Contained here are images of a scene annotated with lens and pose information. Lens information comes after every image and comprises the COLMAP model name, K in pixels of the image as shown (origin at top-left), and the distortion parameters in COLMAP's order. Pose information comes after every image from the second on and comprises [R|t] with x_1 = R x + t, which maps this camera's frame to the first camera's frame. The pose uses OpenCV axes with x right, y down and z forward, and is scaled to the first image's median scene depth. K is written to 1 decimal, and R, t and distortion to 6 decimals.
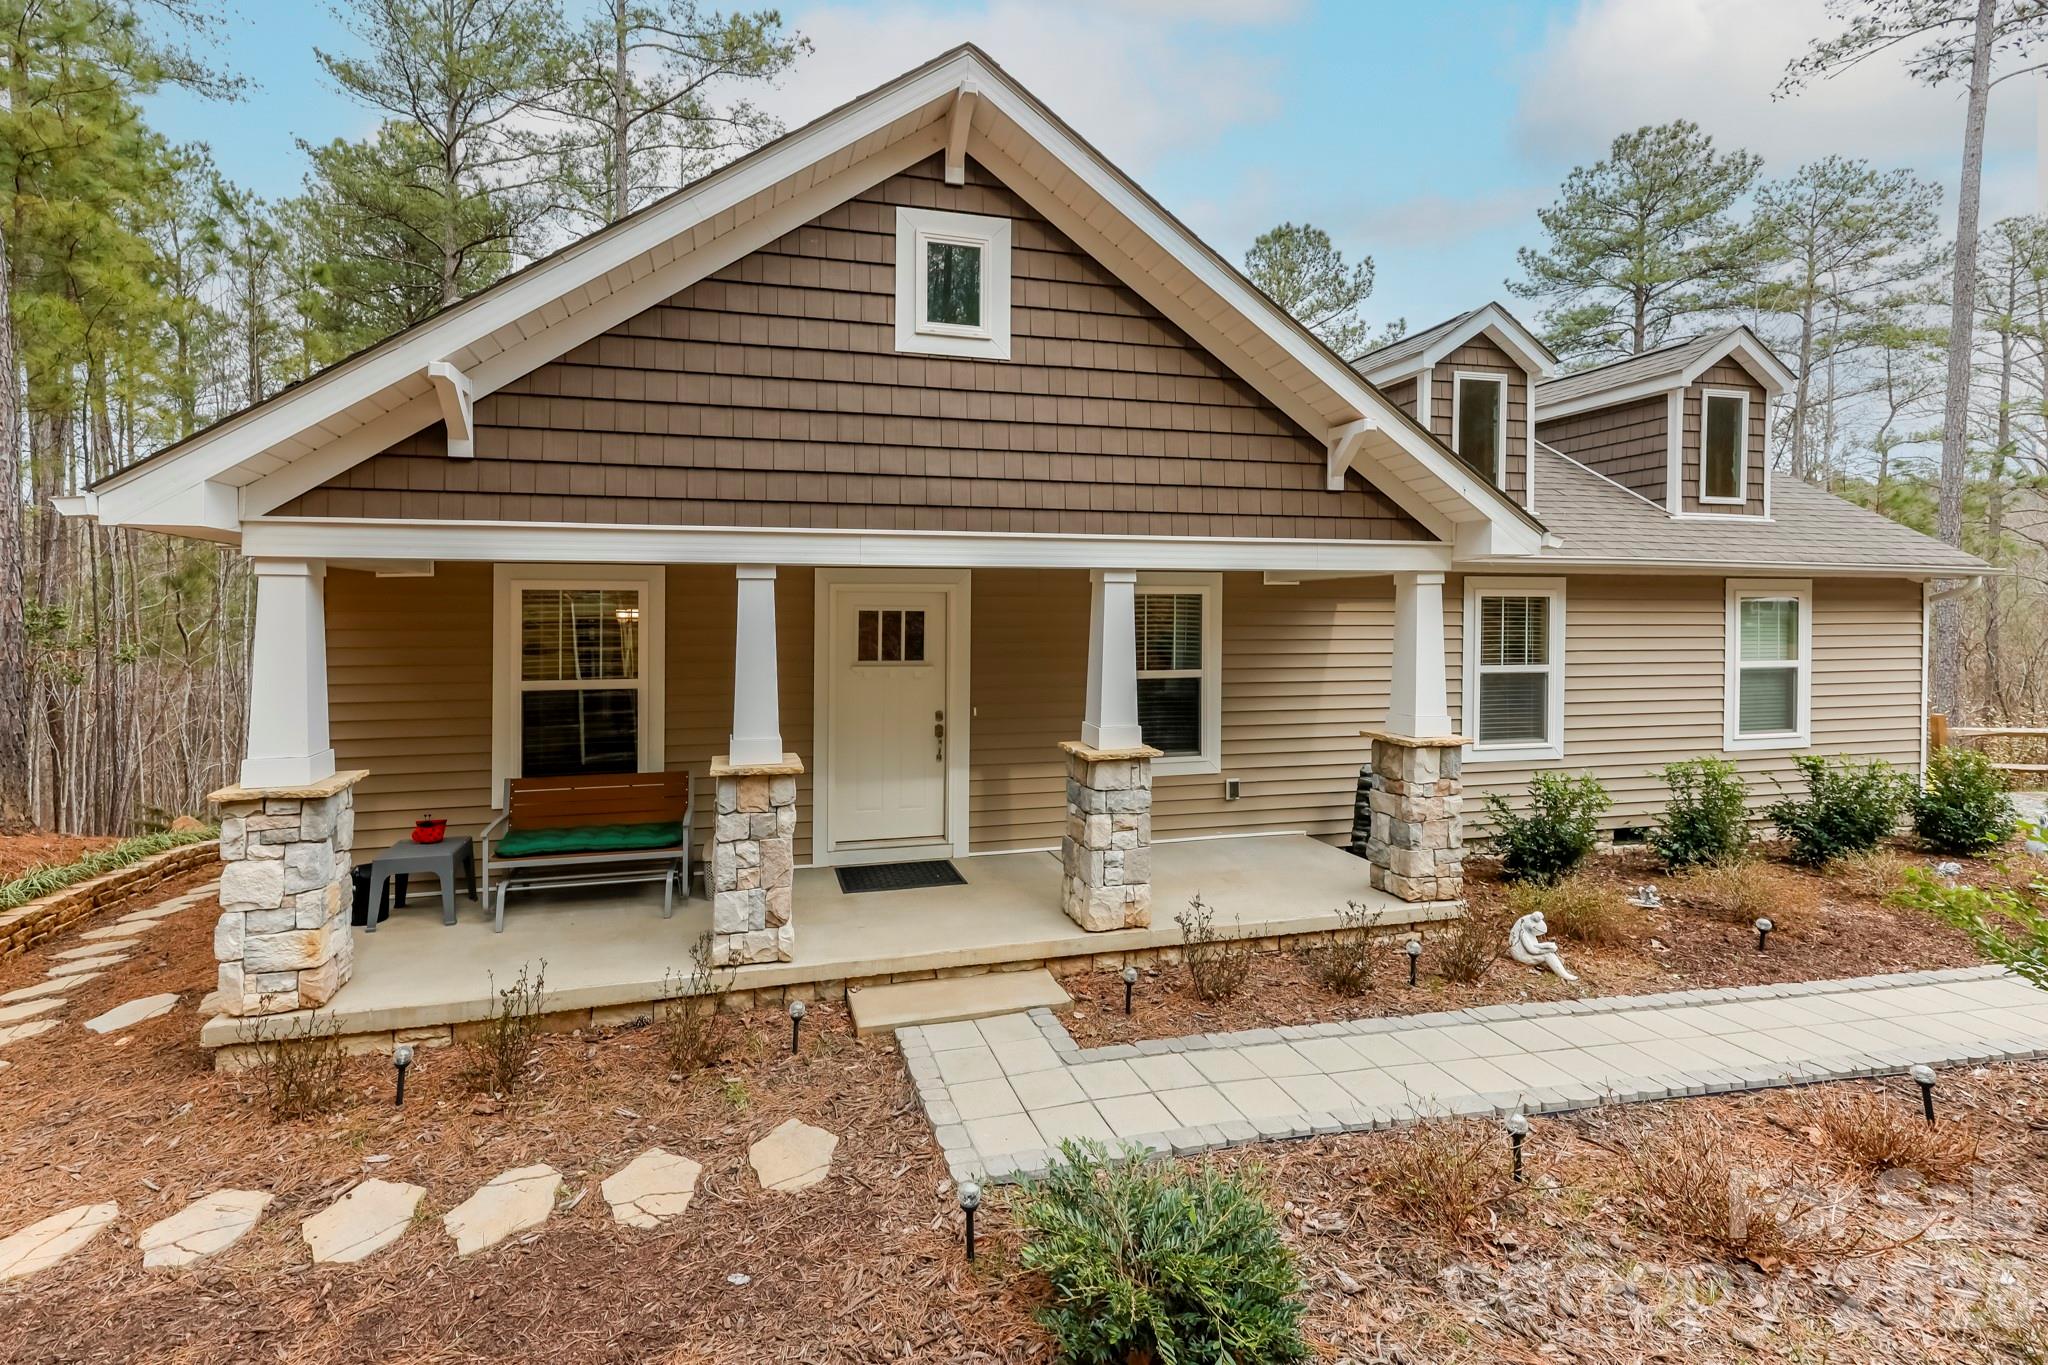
lens RADIAL K [[877.3, 0, 963.8], [0, 877.3, 628.0], [0, 0, 1]] dist [0.021631, -0.000685]
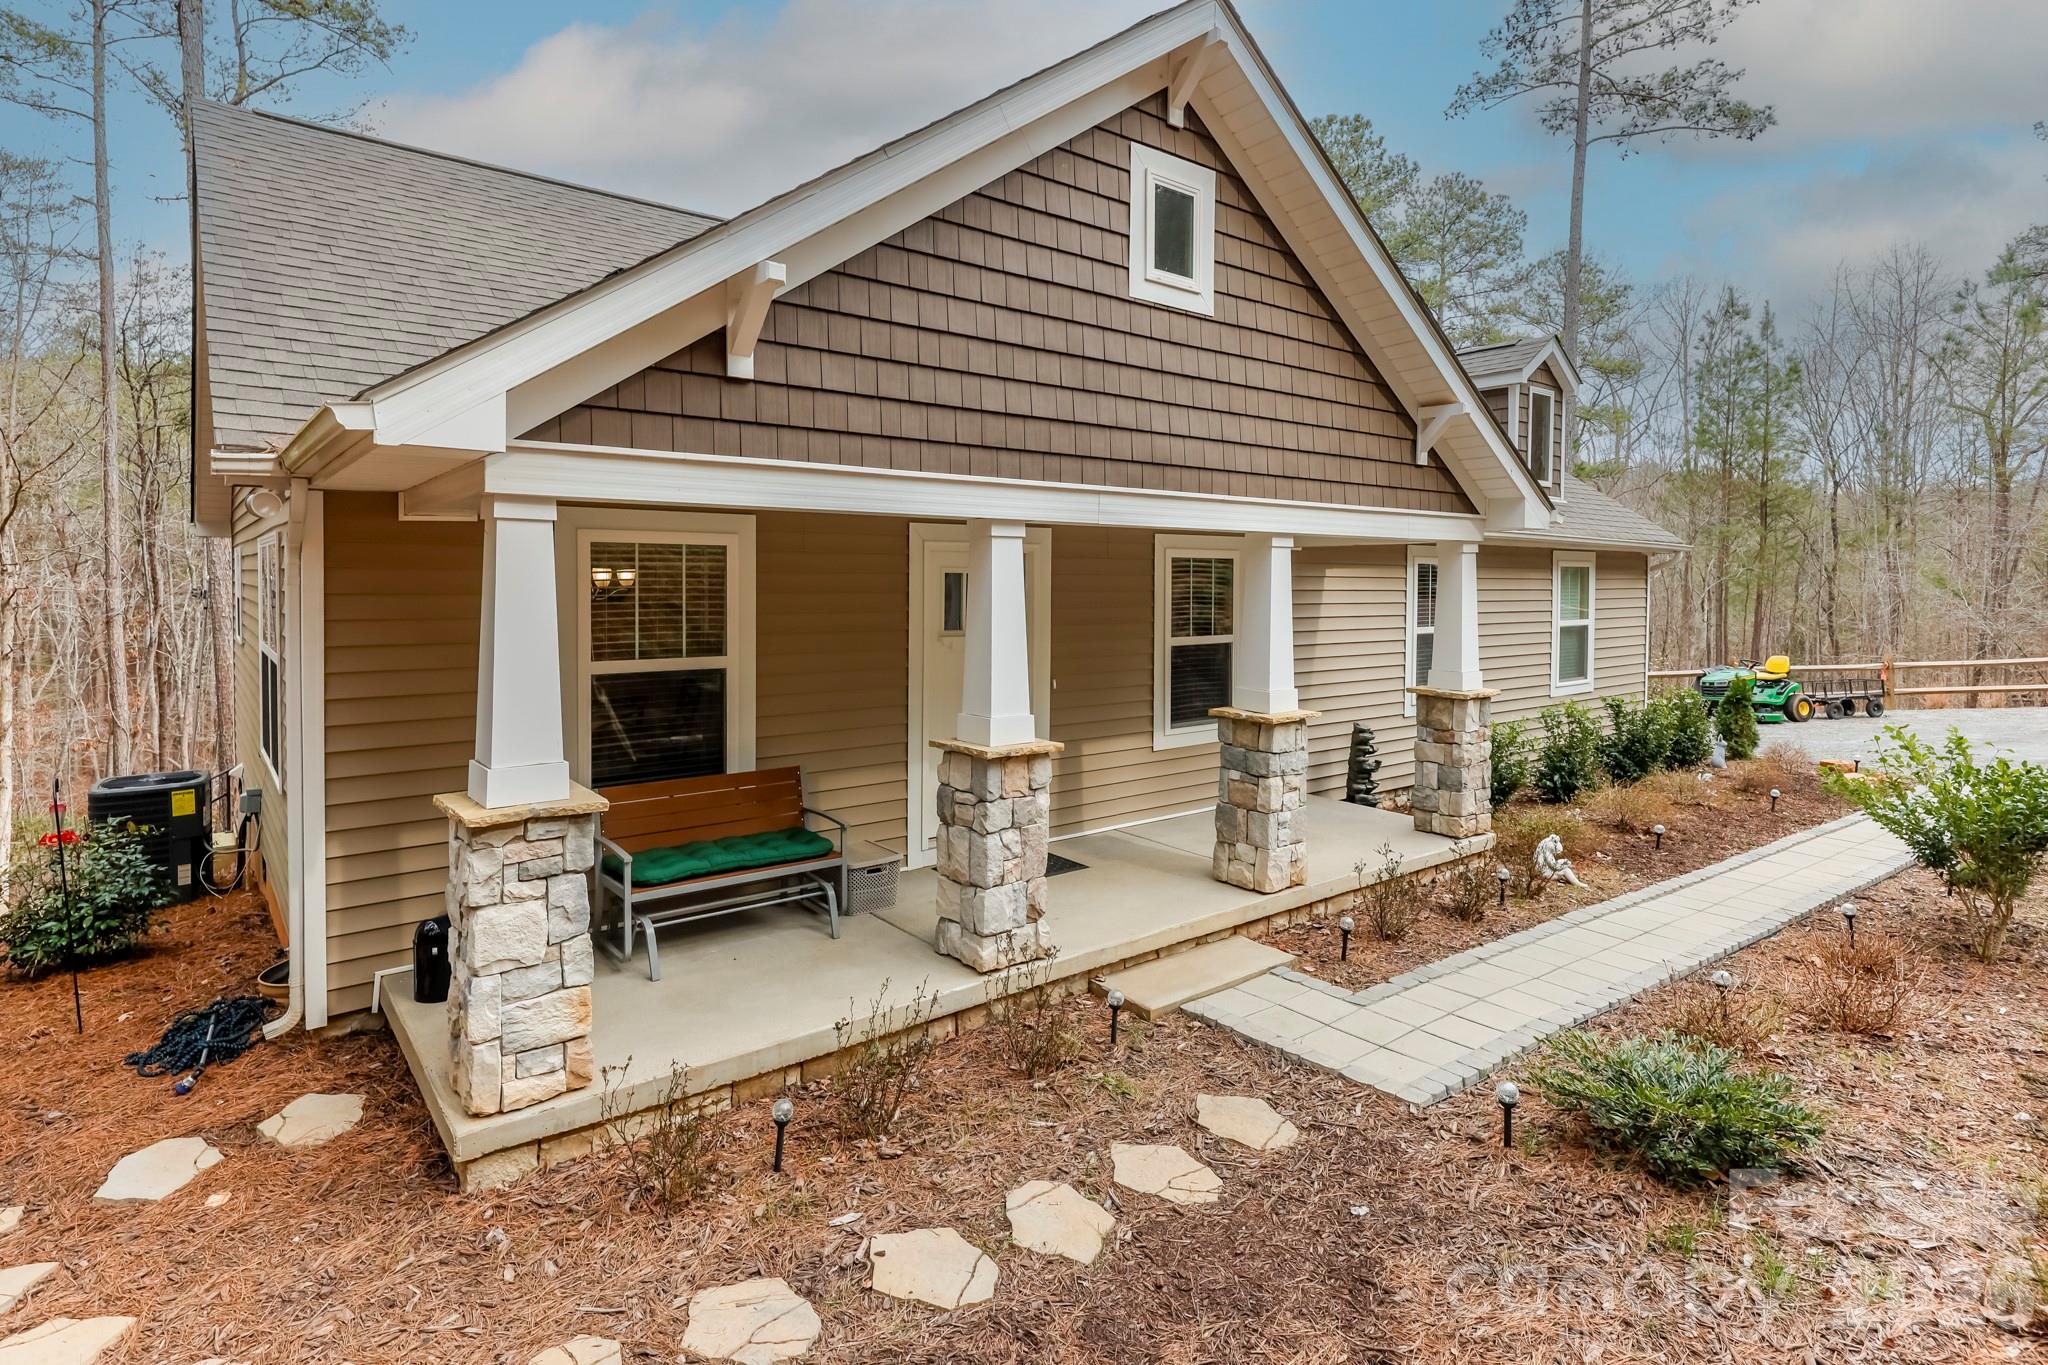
lens RADIAL K [[1064.2, 0, 1017.7], [0, 1064.2, 606.2], [0, 0, 1]] dist [0.020040, 0.000457]
pose [[0.910024, -0.003801, 0.414538, -0.644760], [-0.001981, 0.999907, 0.013517, 0.000240], [-0.414550, -0.013122, 0.909932, 0.011591]]
